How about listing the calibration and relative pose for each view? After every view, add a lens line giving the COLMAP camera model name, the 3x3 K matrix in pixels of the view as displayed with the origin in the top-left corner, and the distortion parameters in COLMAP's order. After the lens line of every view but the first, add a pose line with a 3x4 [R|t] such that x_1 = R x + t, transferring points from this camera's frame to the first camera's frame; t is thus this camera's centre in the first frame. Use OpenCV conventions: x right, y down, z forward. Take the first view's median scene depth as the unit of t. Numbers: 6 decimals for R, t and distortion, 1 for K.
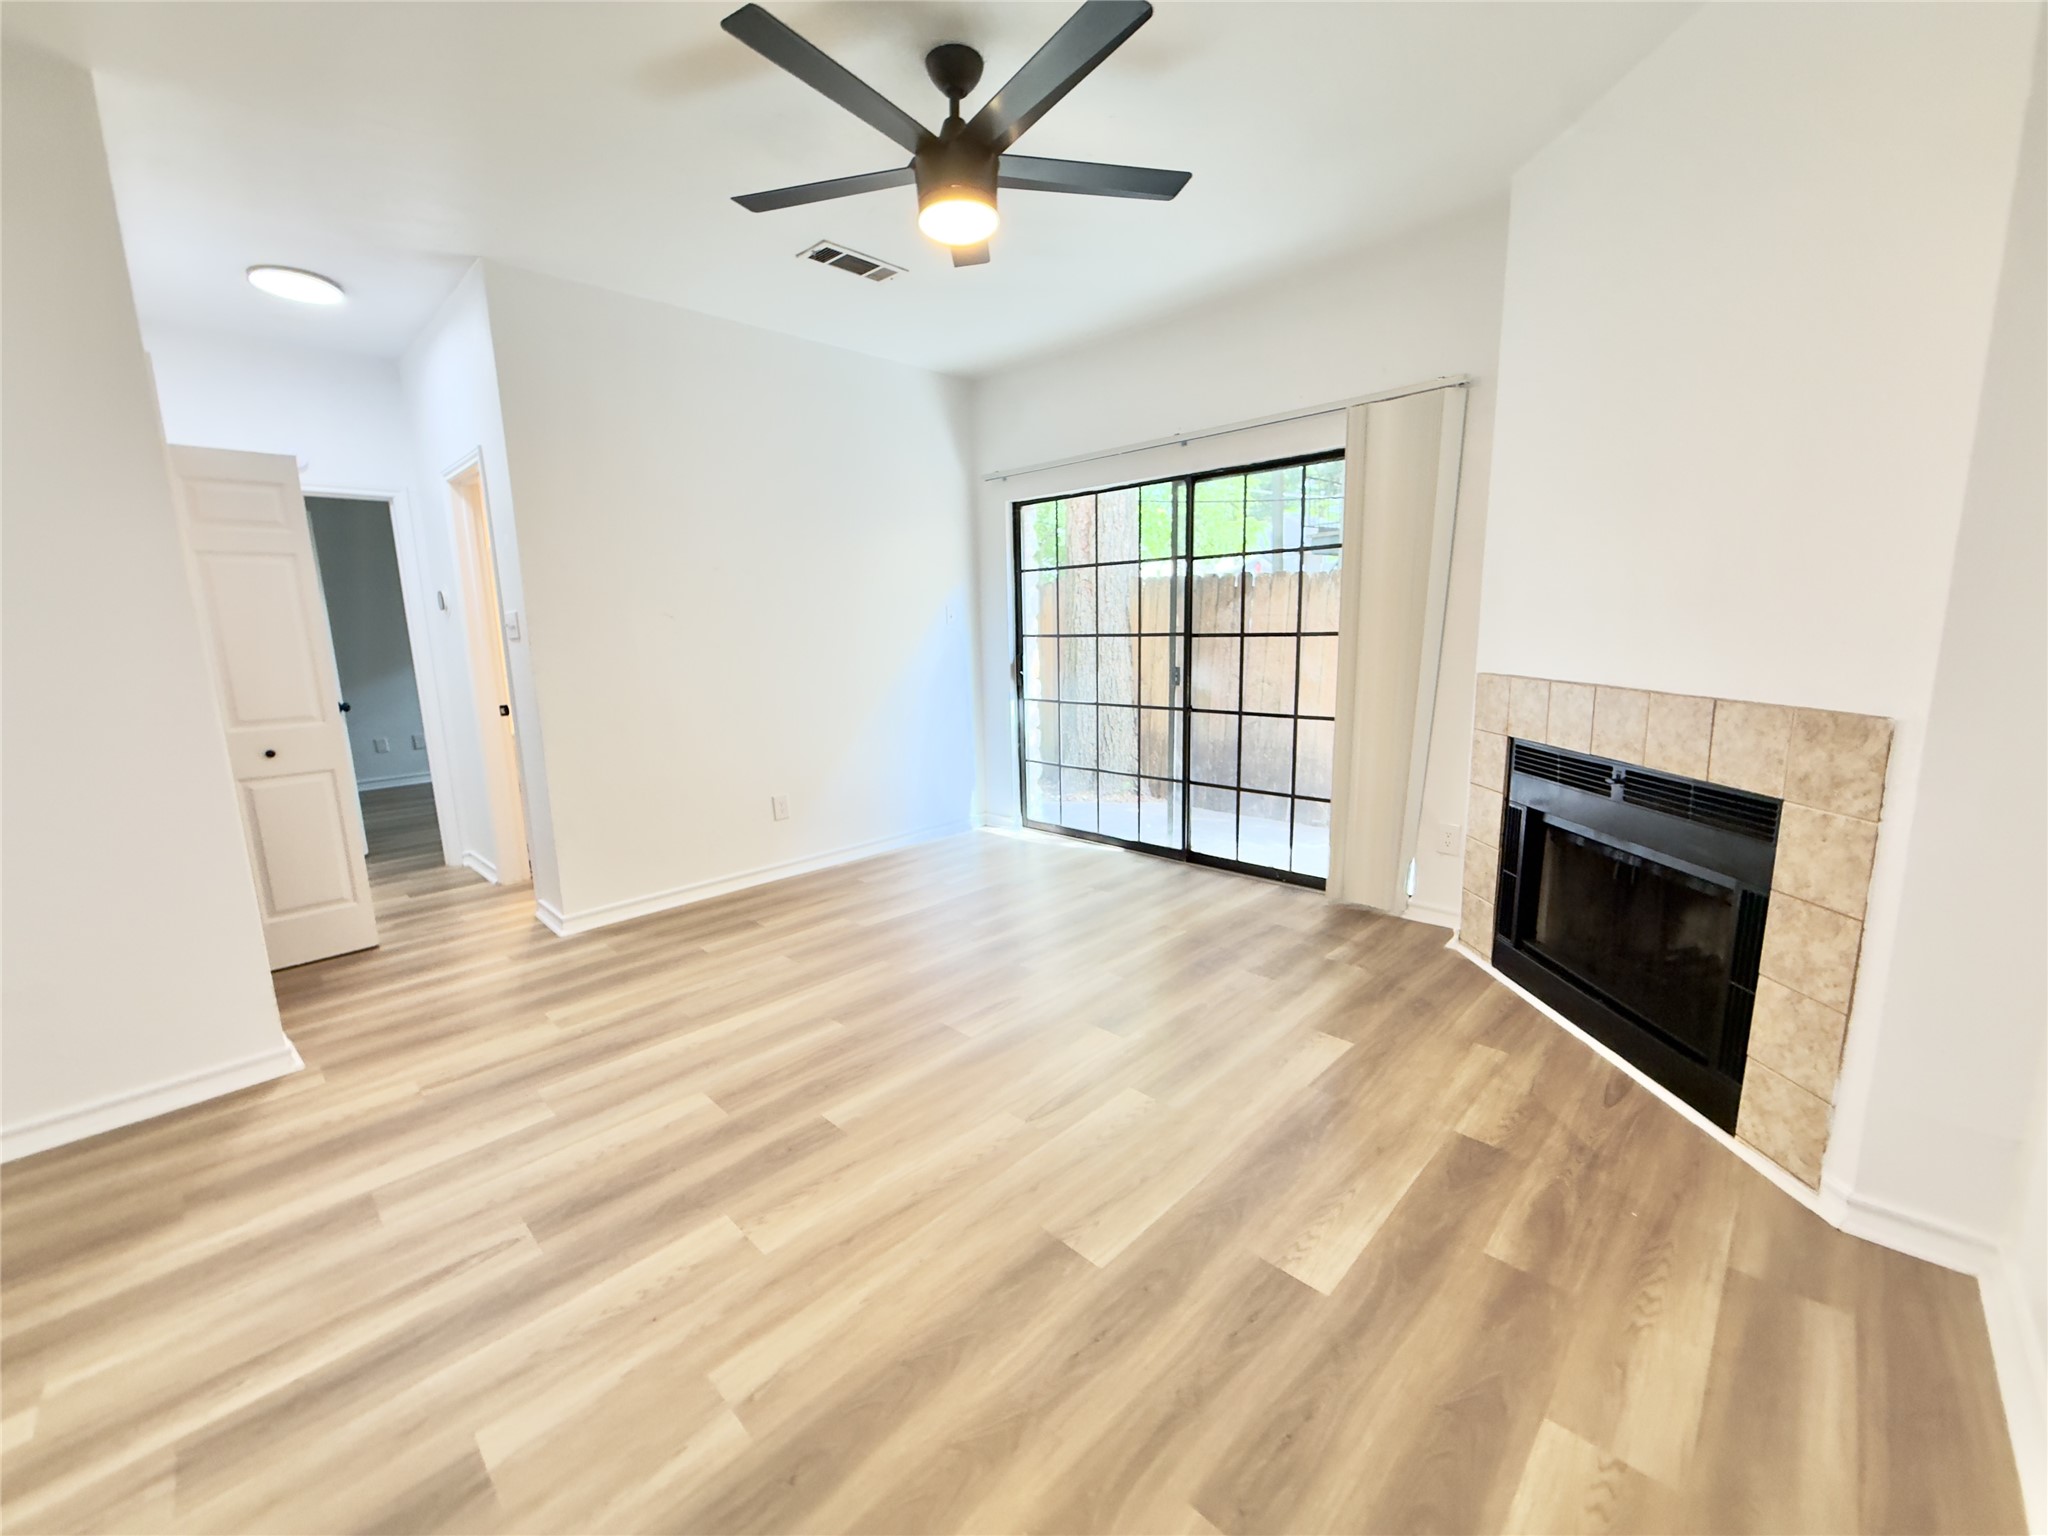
lens RADIAL K [[814.7, 0, 1014.3], [0, 814.7, 770.4], [0, 0, 1]] dist [-0.007036, -0.000013]
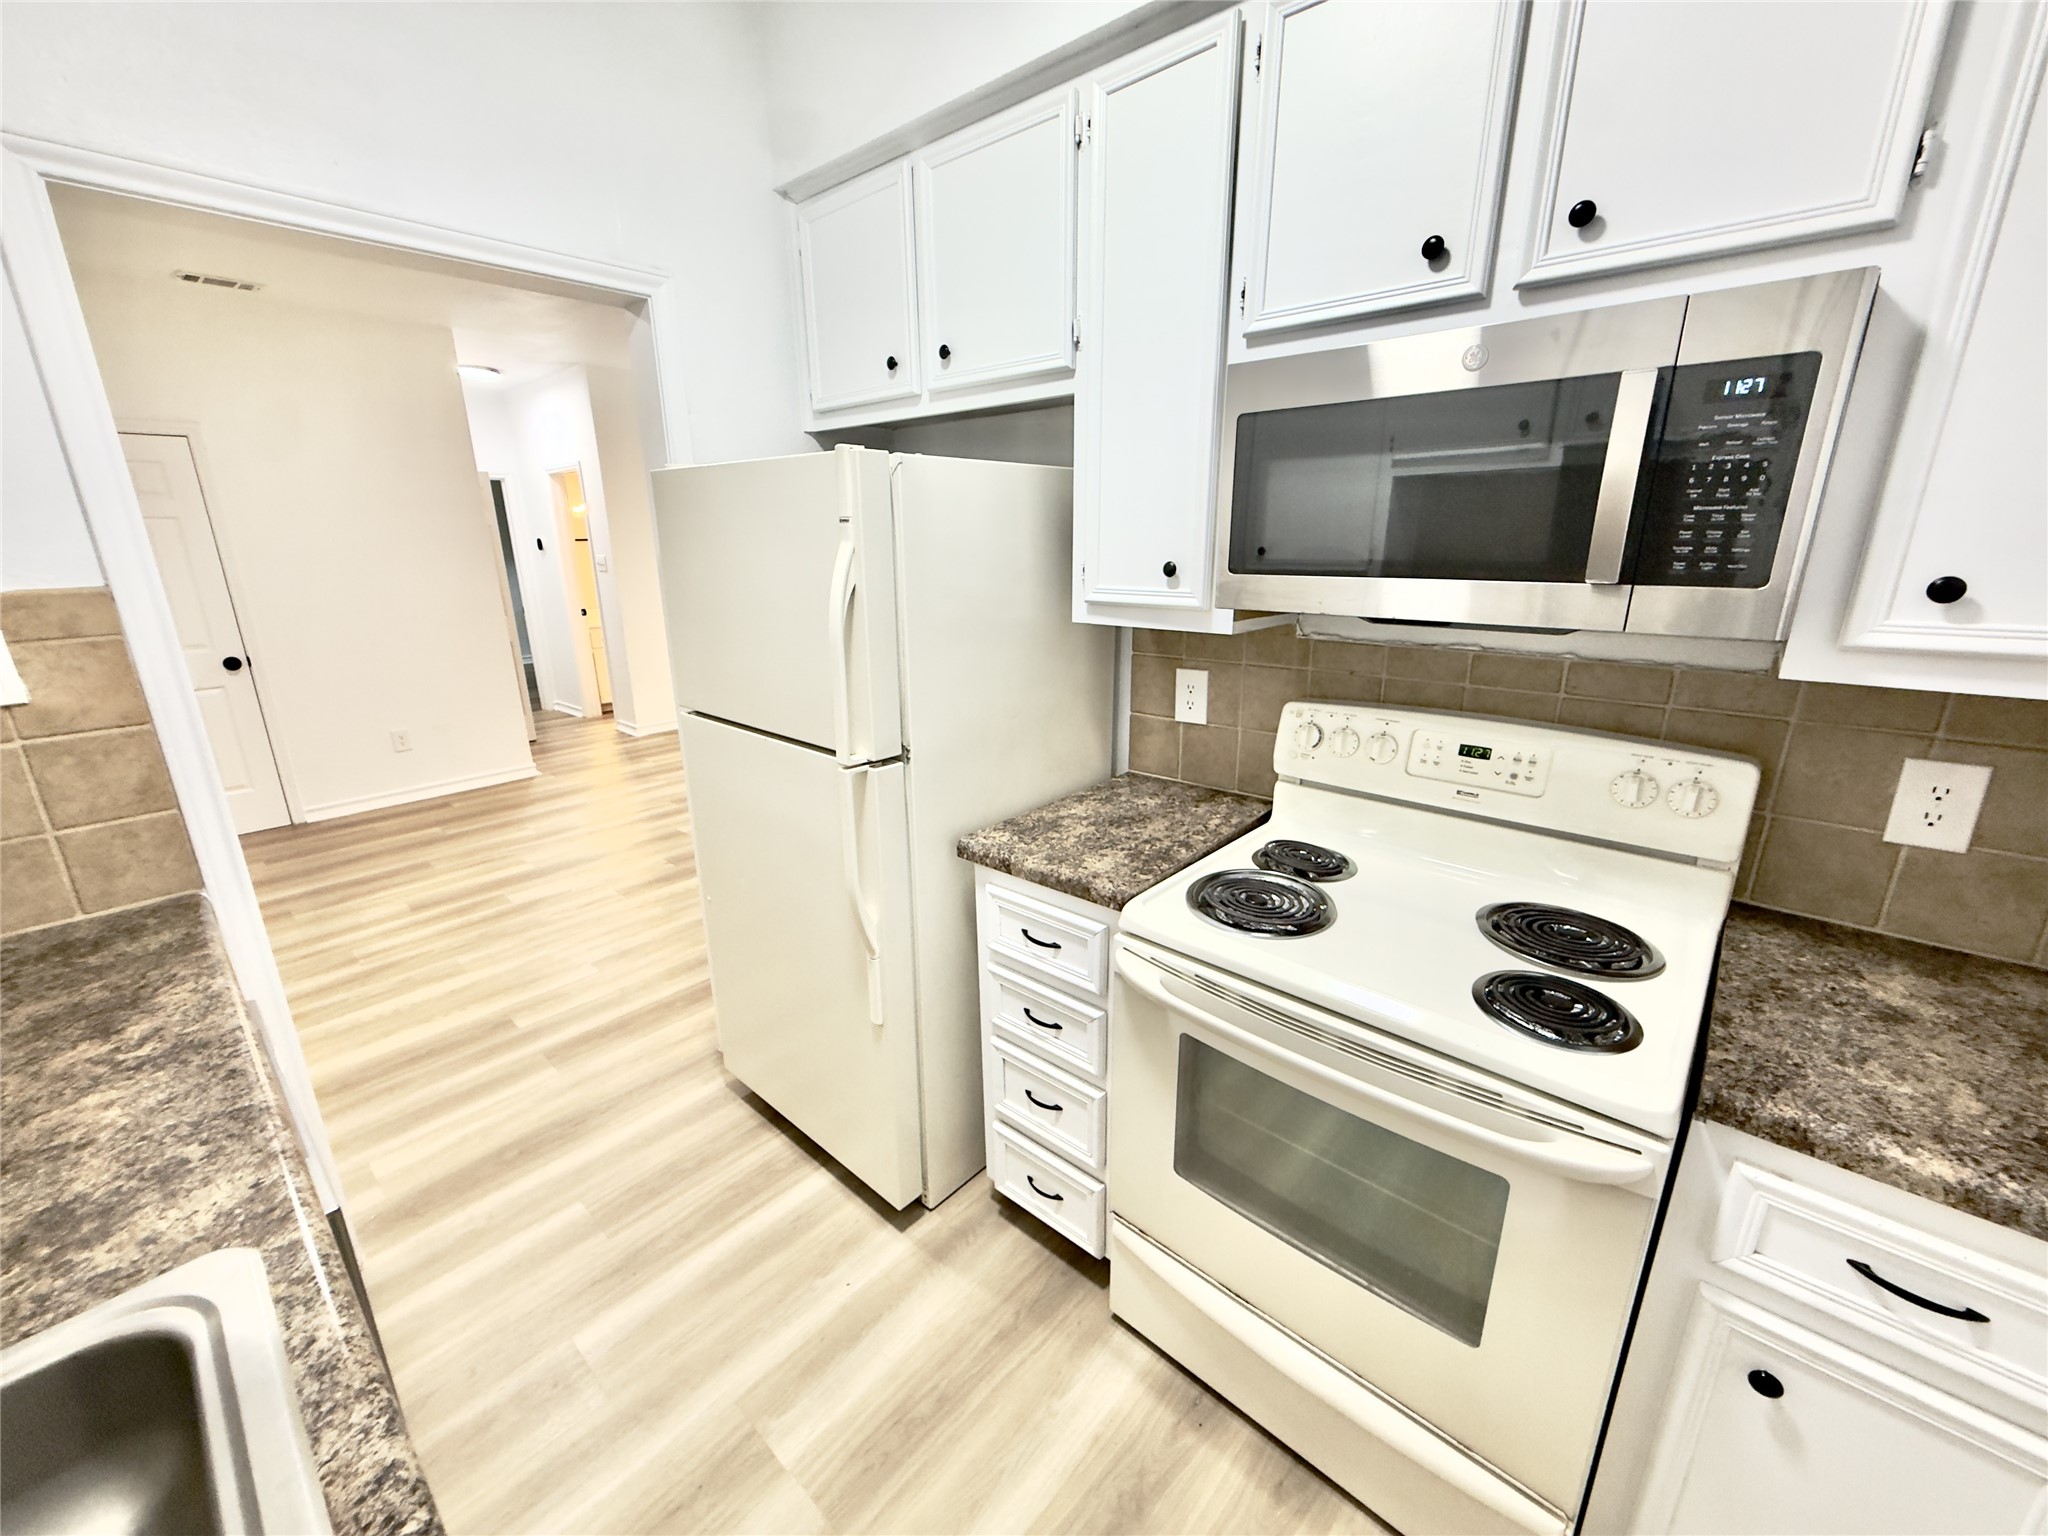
lens RADIAL K [[814.7, 0, 1014.3], [0, 814.7, 770.4], [0, 0, 1]] dist [-0.007036, -0.000013]
pose [[0.998634, -0.001314, 0.052235, 0.278972], [-0.004078, 0.994674, 0.102990, 0.122415], [-0.052092, -0.103062, 0.993310, -1.227193]]
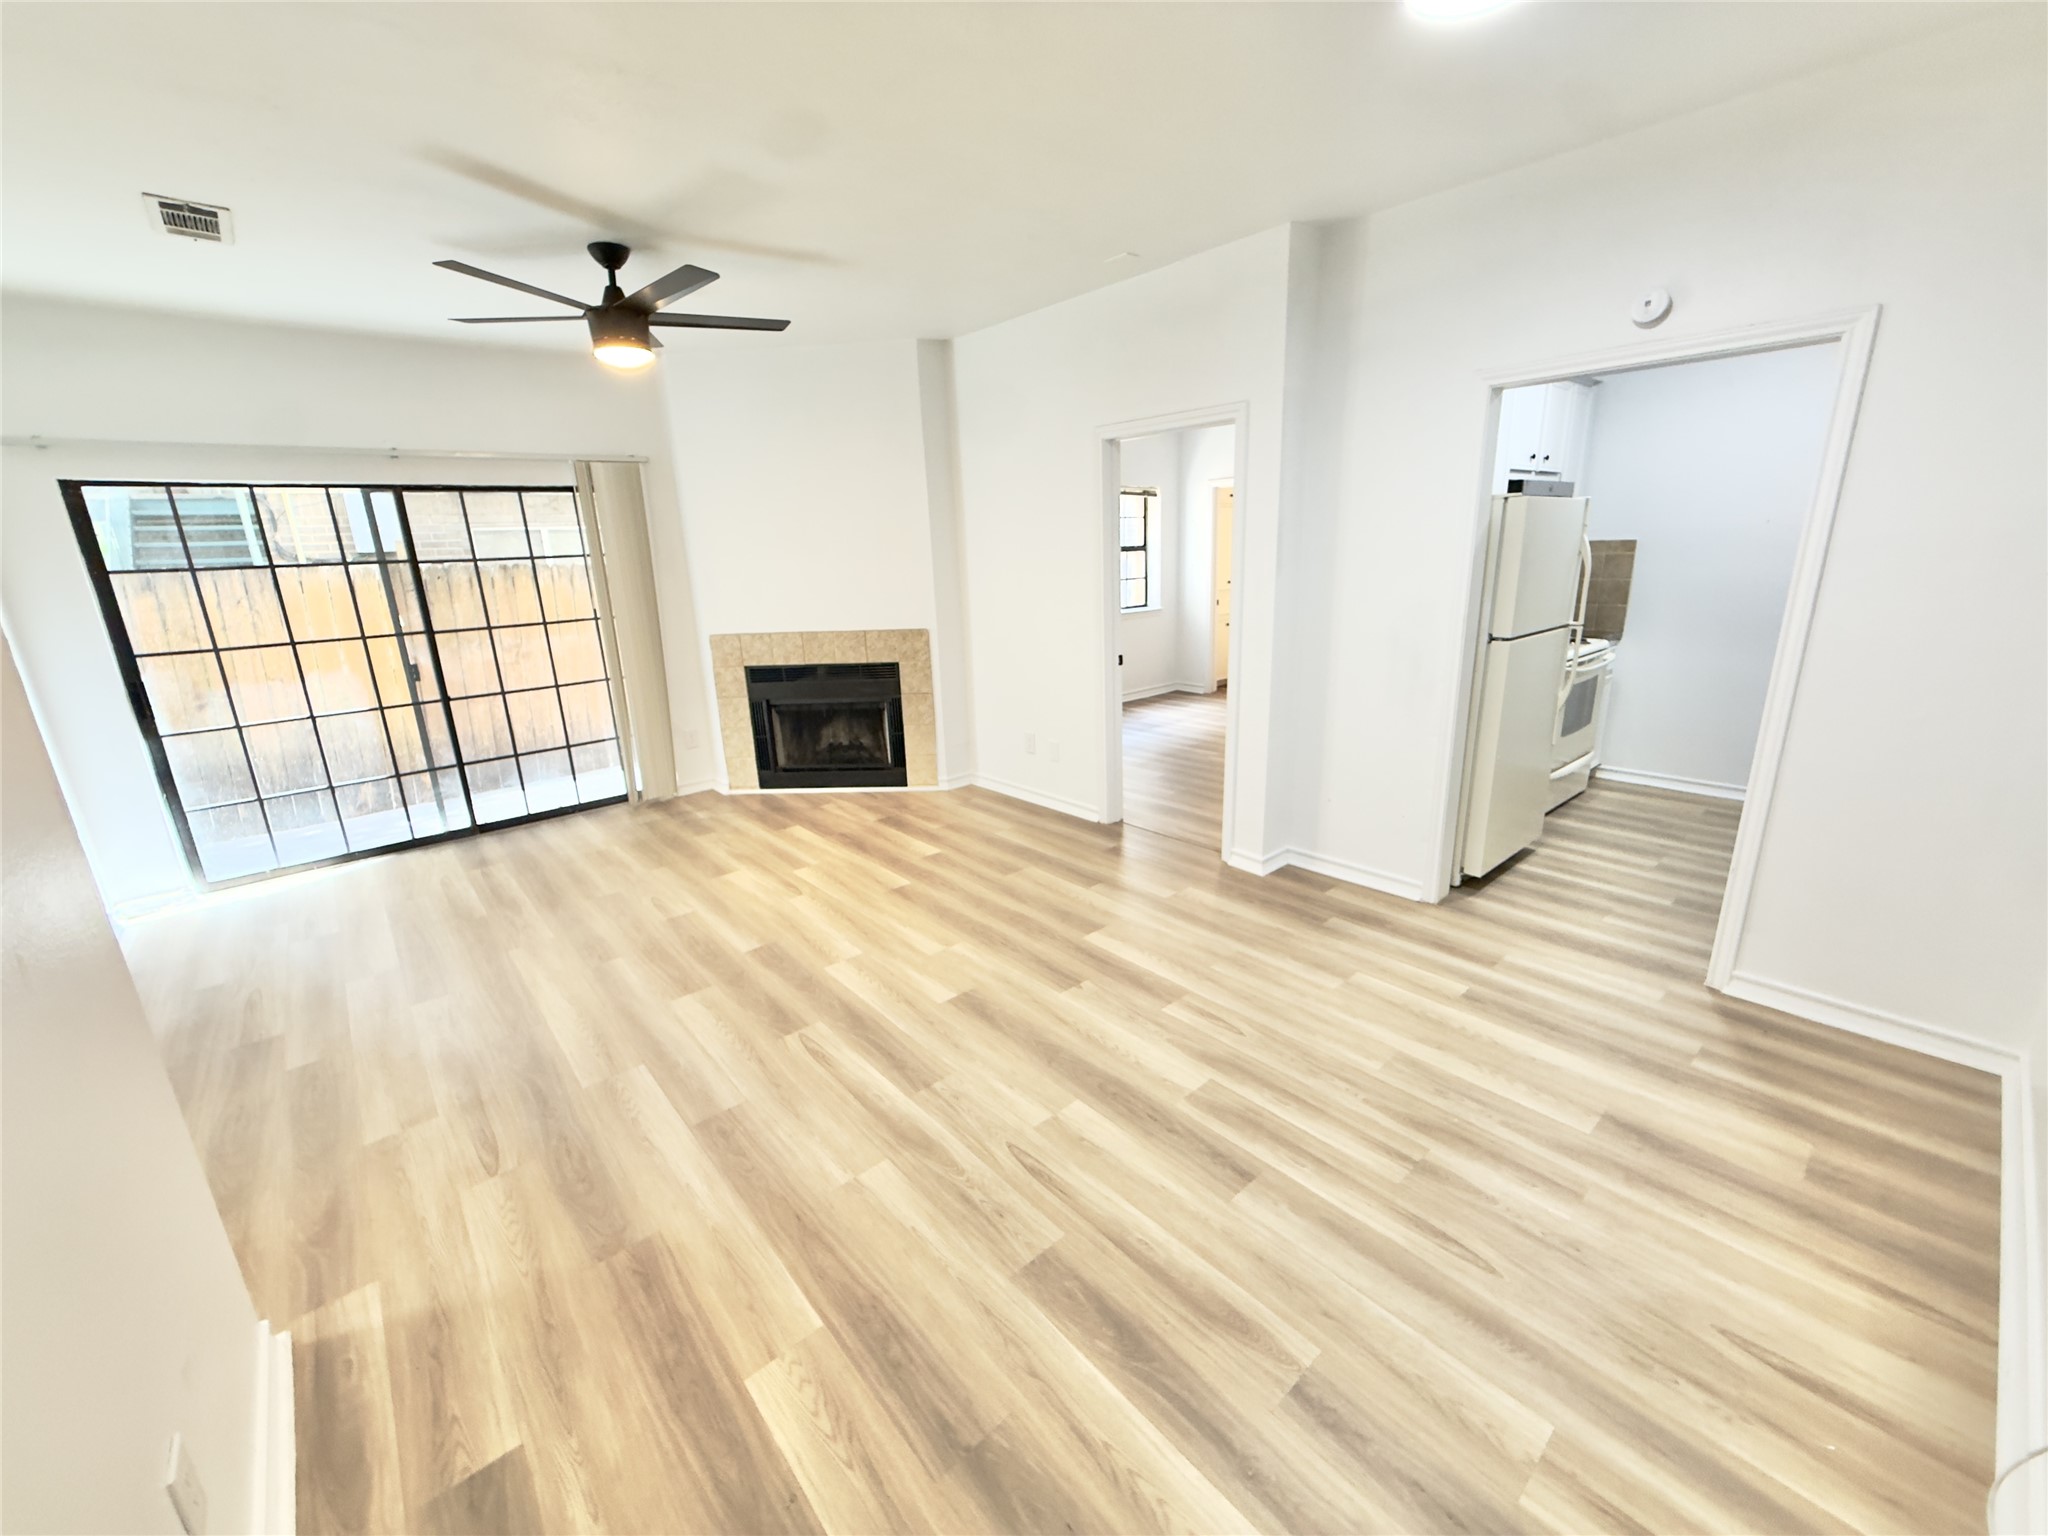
lens RADIAL K [[814.7, 0, 1014.3], [0, 814.7, 770.4], [0, 0, 1]] dist [-0.007036, -0.000013]
pose [[0.081306, -0.244917, 0.966129, -1.367446], [0.212463, 0.951317, 0.223282, -0.112207], [-0.973781, 0.187113, 0.129384, 0.217049]]
